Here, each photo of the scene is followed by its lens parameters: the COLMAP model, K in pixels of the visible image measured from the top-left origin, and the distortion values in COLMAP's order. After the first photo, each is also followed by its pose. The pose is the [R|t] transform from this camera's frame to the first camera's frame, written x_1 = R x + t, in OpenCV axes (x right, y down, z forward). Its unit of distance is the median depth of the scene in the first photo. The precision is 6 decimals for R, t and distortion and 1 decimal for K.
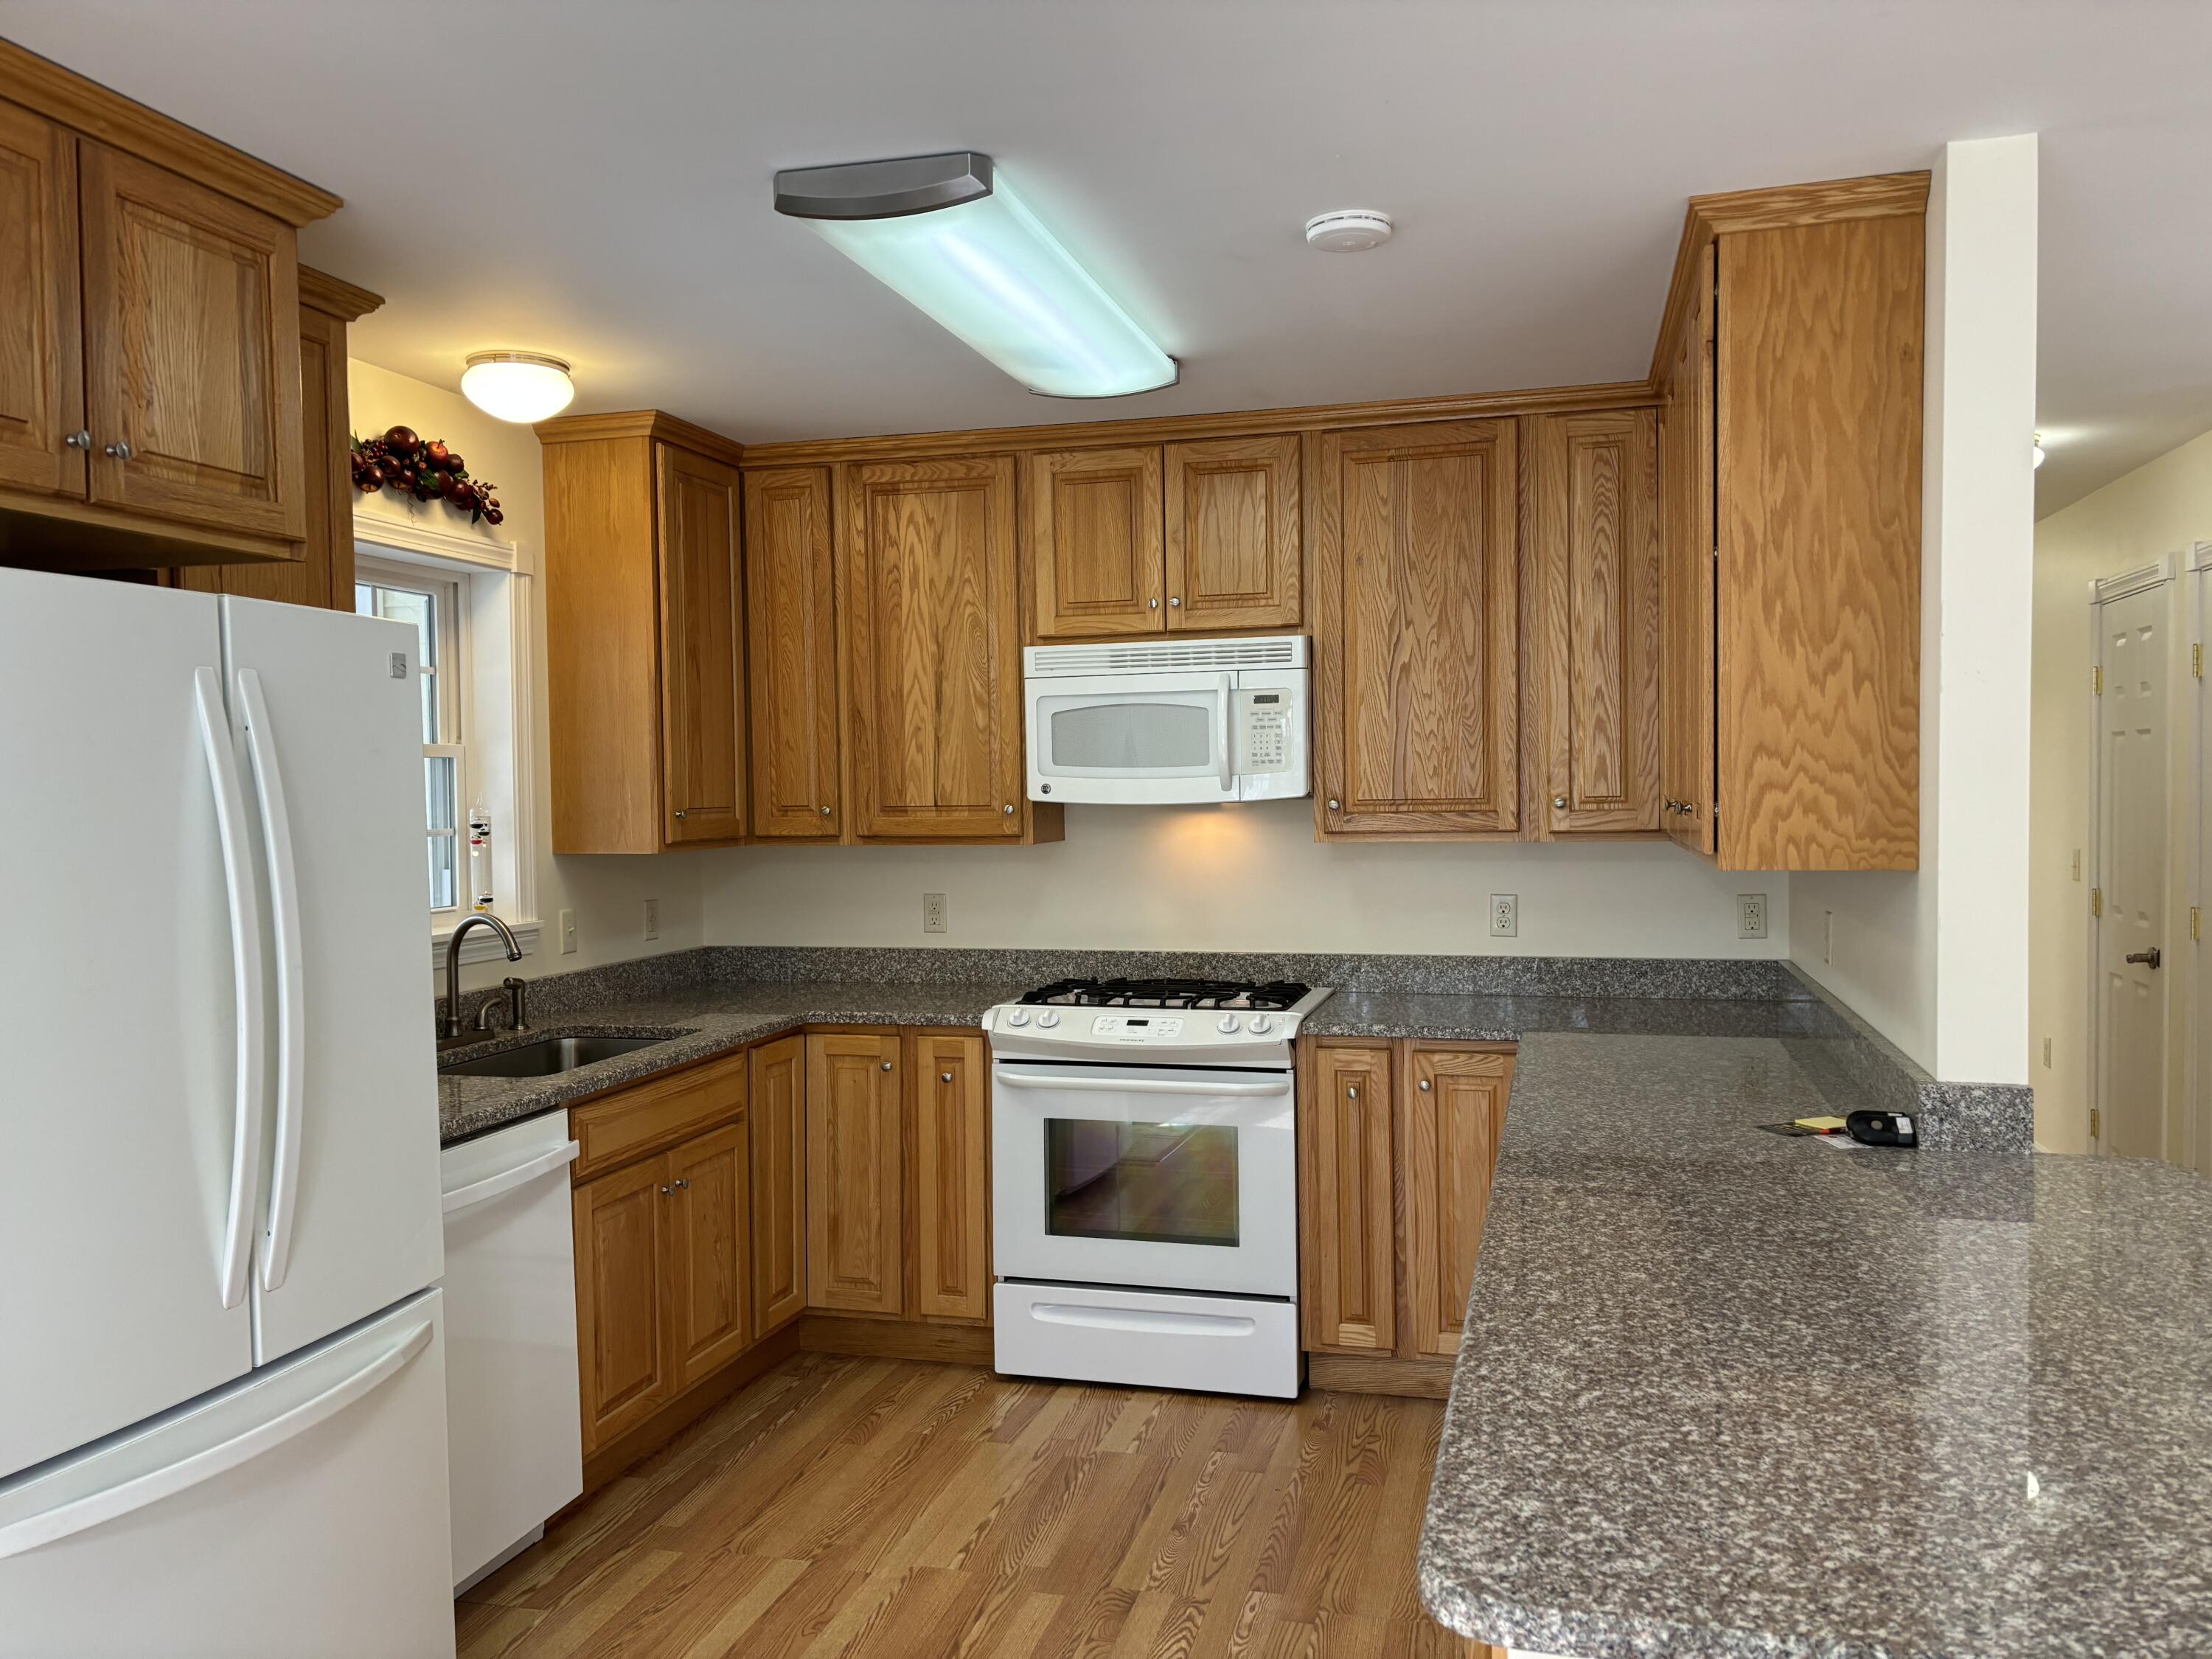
lens RADIAL K [[1667.3, 0, 1105.6], [0, 1667.3, 825.8], [0, 0, 1]] dist [0.057317, -0.055013]
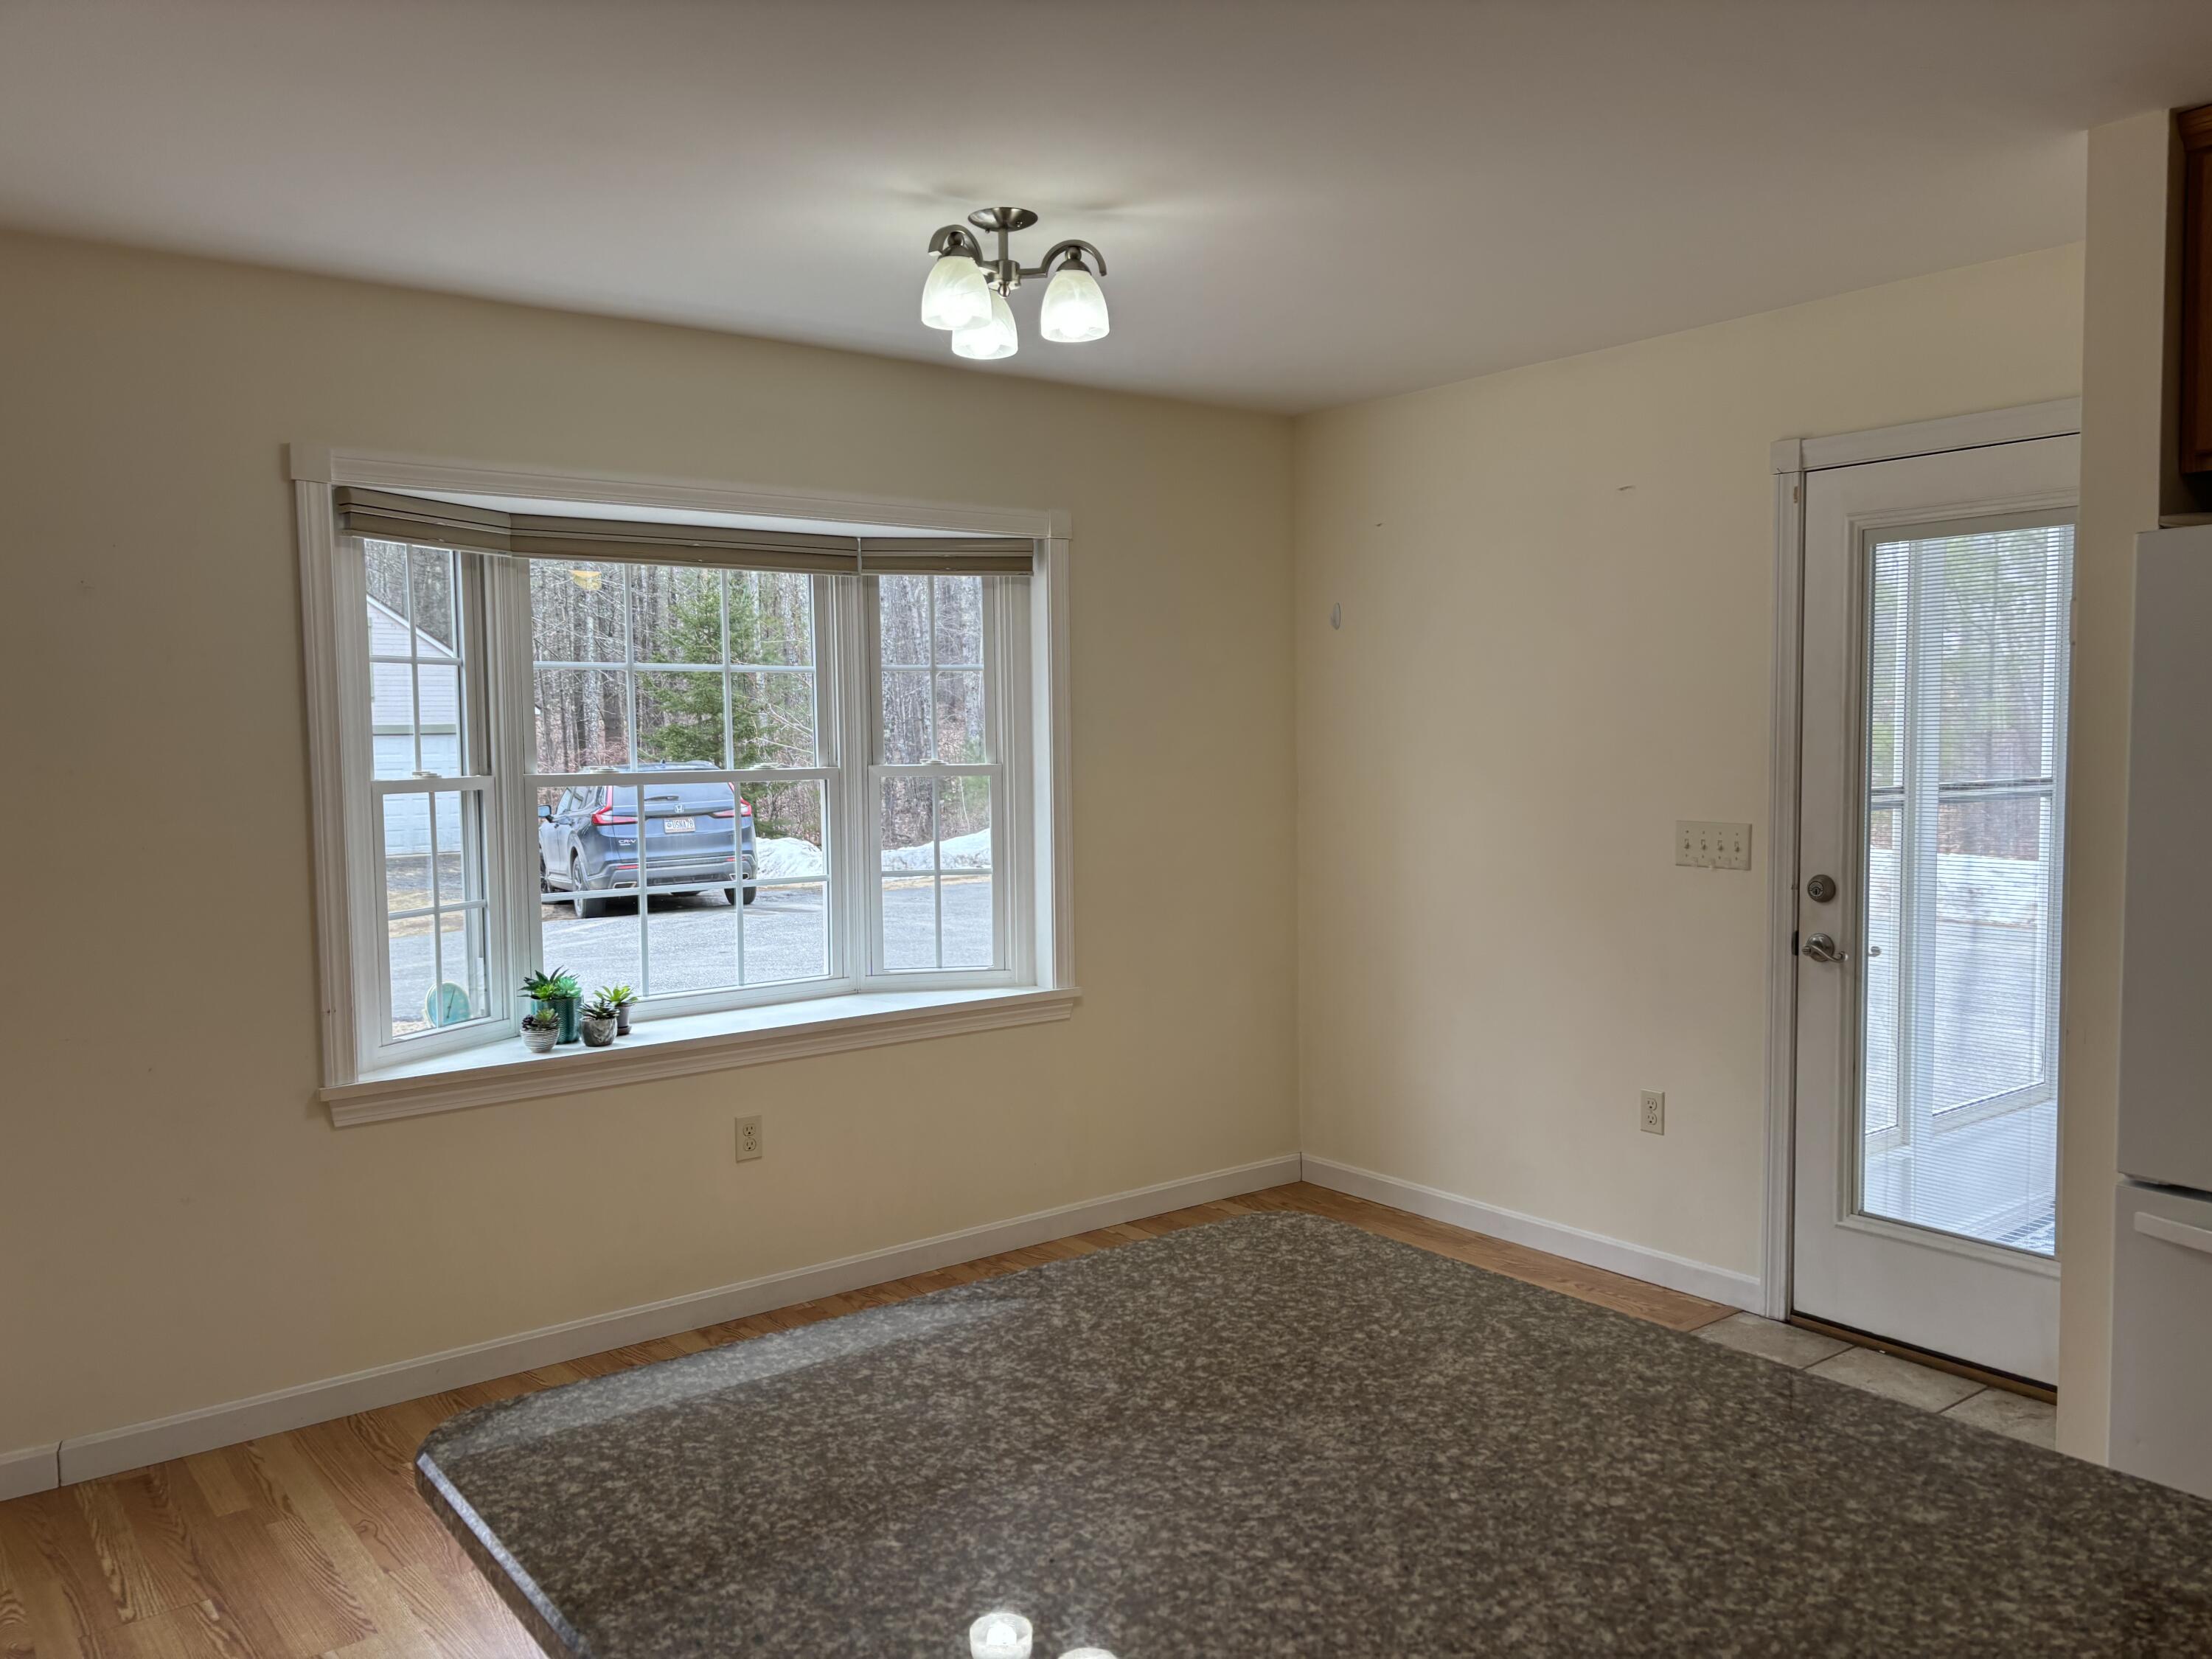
lens RADIAL K [[1667.3, 0, 1111.3], [0, 1667.3, 837.5], [0, 0, 1]] dist [0.057317, -0.055013]
pose [[-0.605905, 0.072641, -0.792214, 0.664575], [0.002023, 0.995960, 0.089776, -0.017990], [0.795534, 0.052793, -0.603604, 0.786806]]
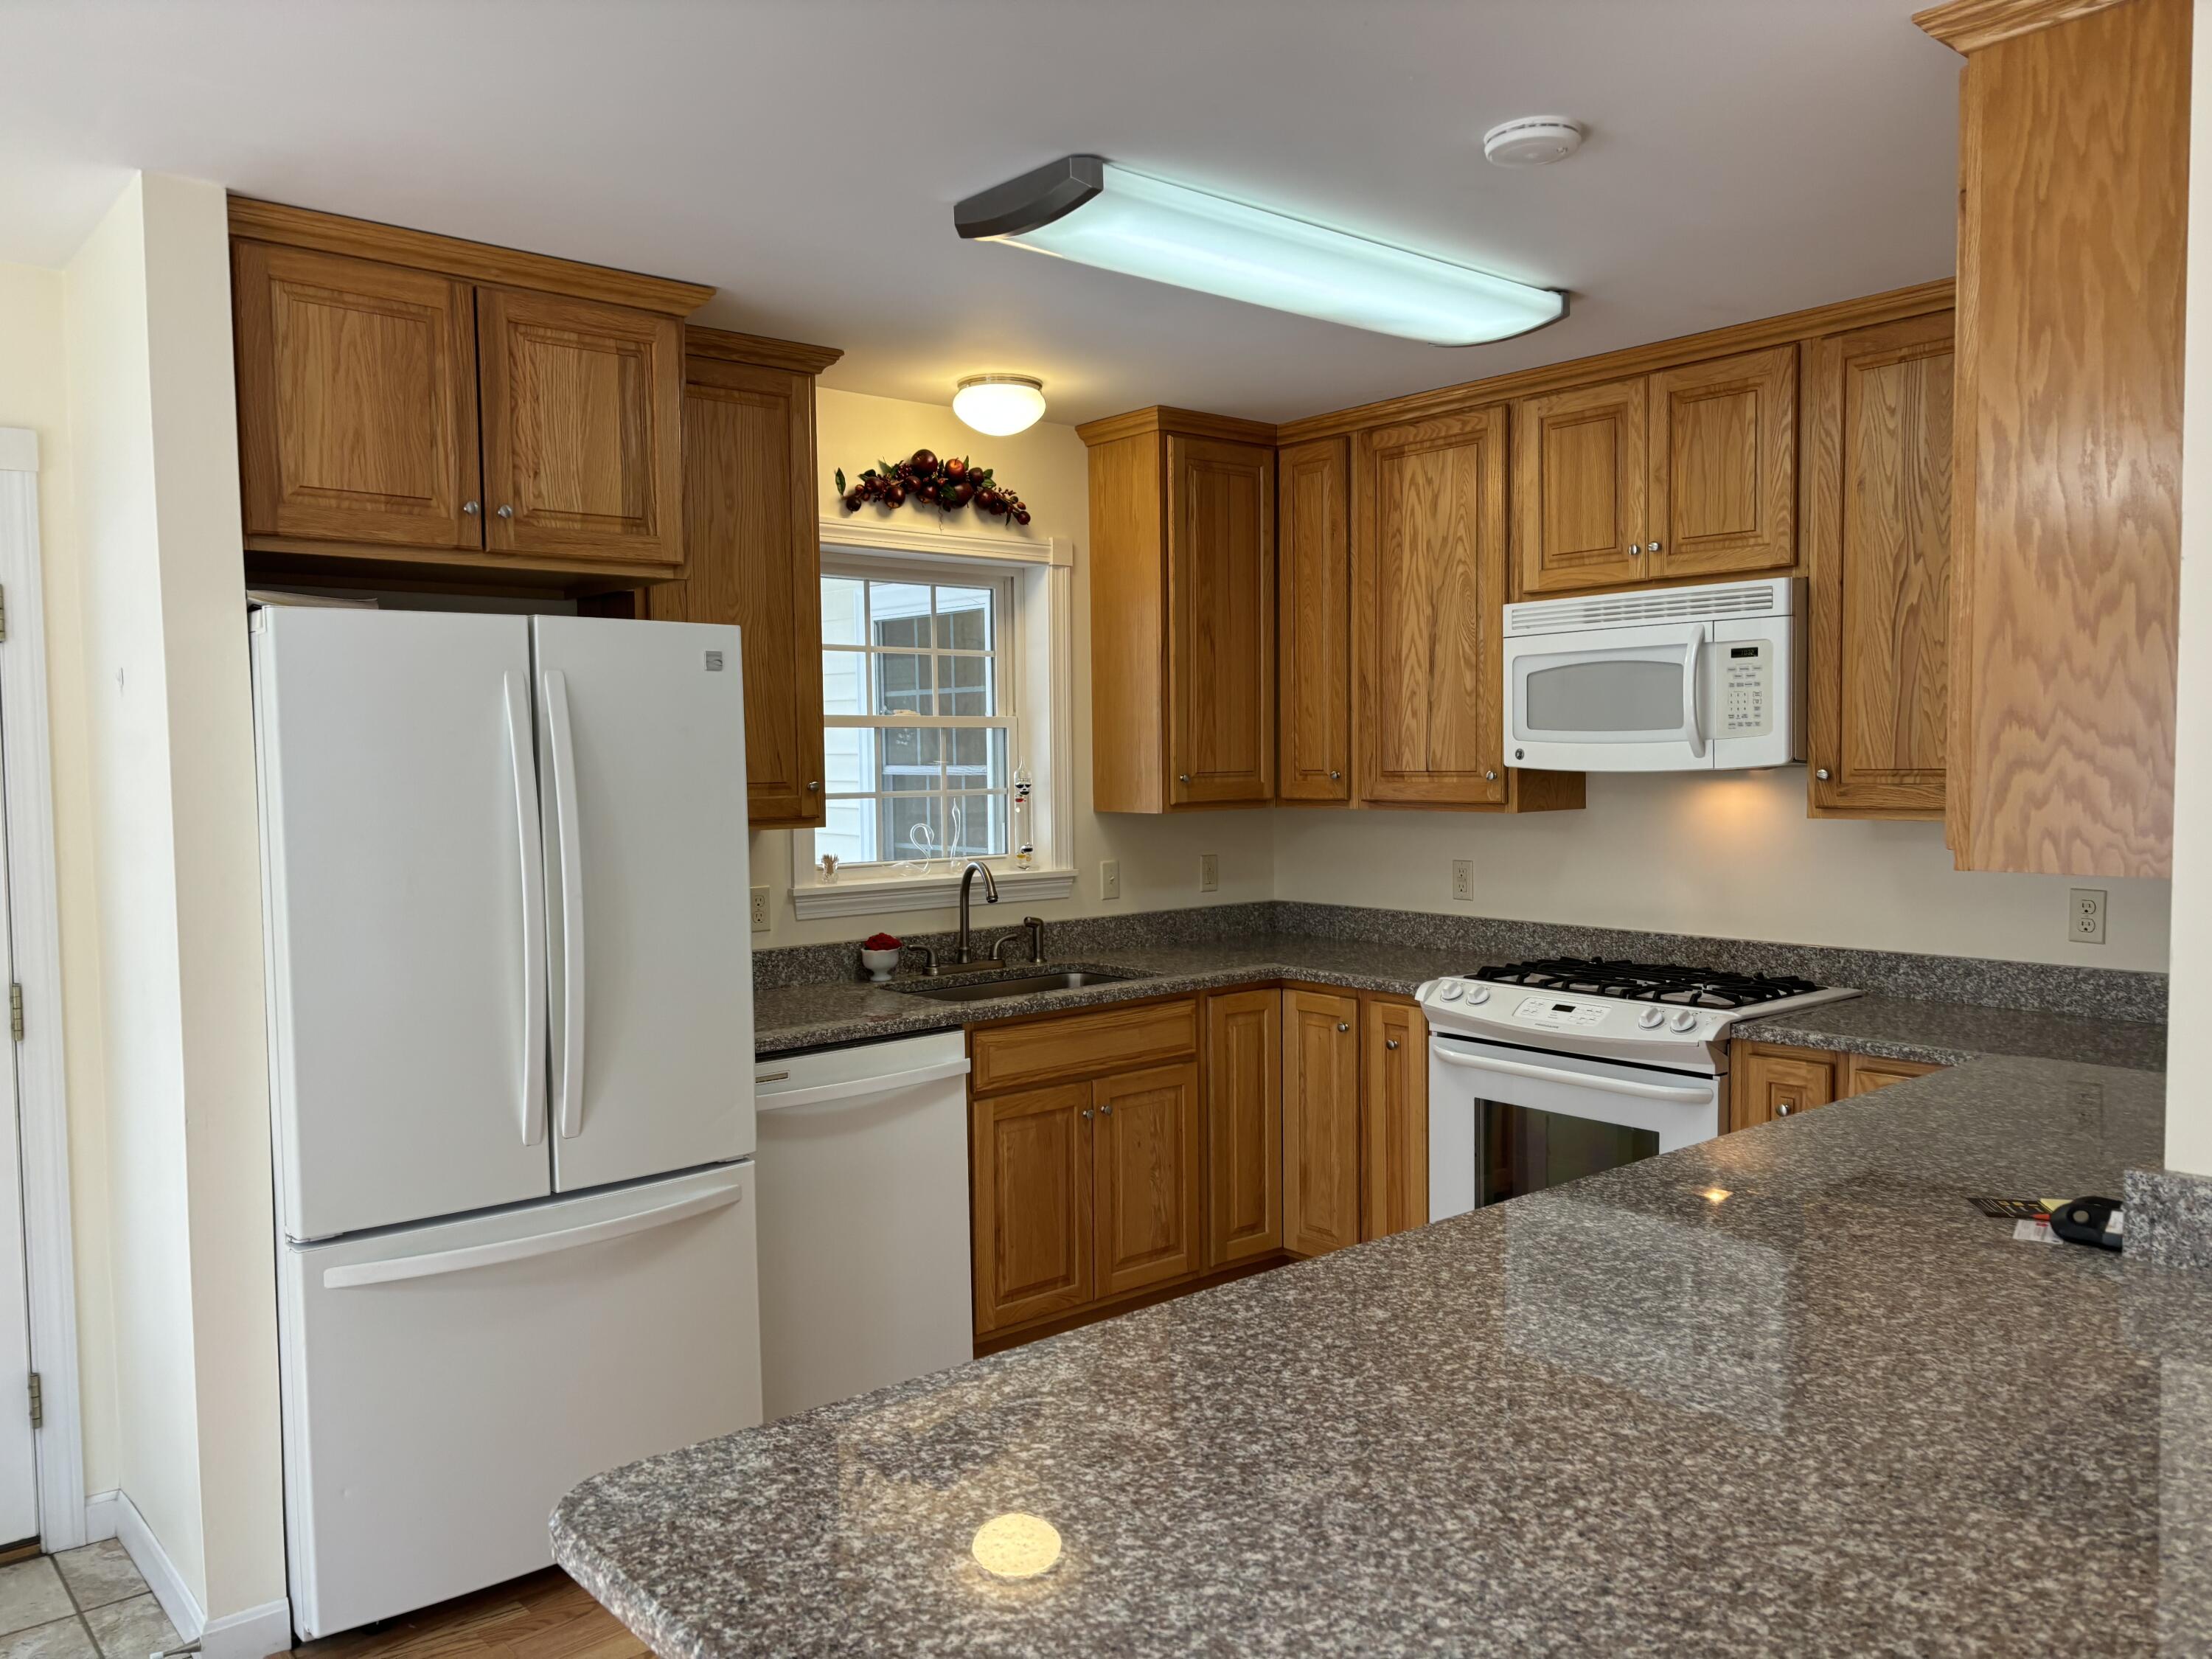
lens RADIAL K [[1667.3, 0, 1114.6], [0, 1667.3, 822.8], [0, 0, 1]] dist [0.057317, -0.055013]
pose [[0.824245, 0.027228, -0.565578, 0.491992], [-0.011981, 0.999458, 0.030655, -0.015262], [0.566107, -0.018491, 0.824125, 0.128195]]
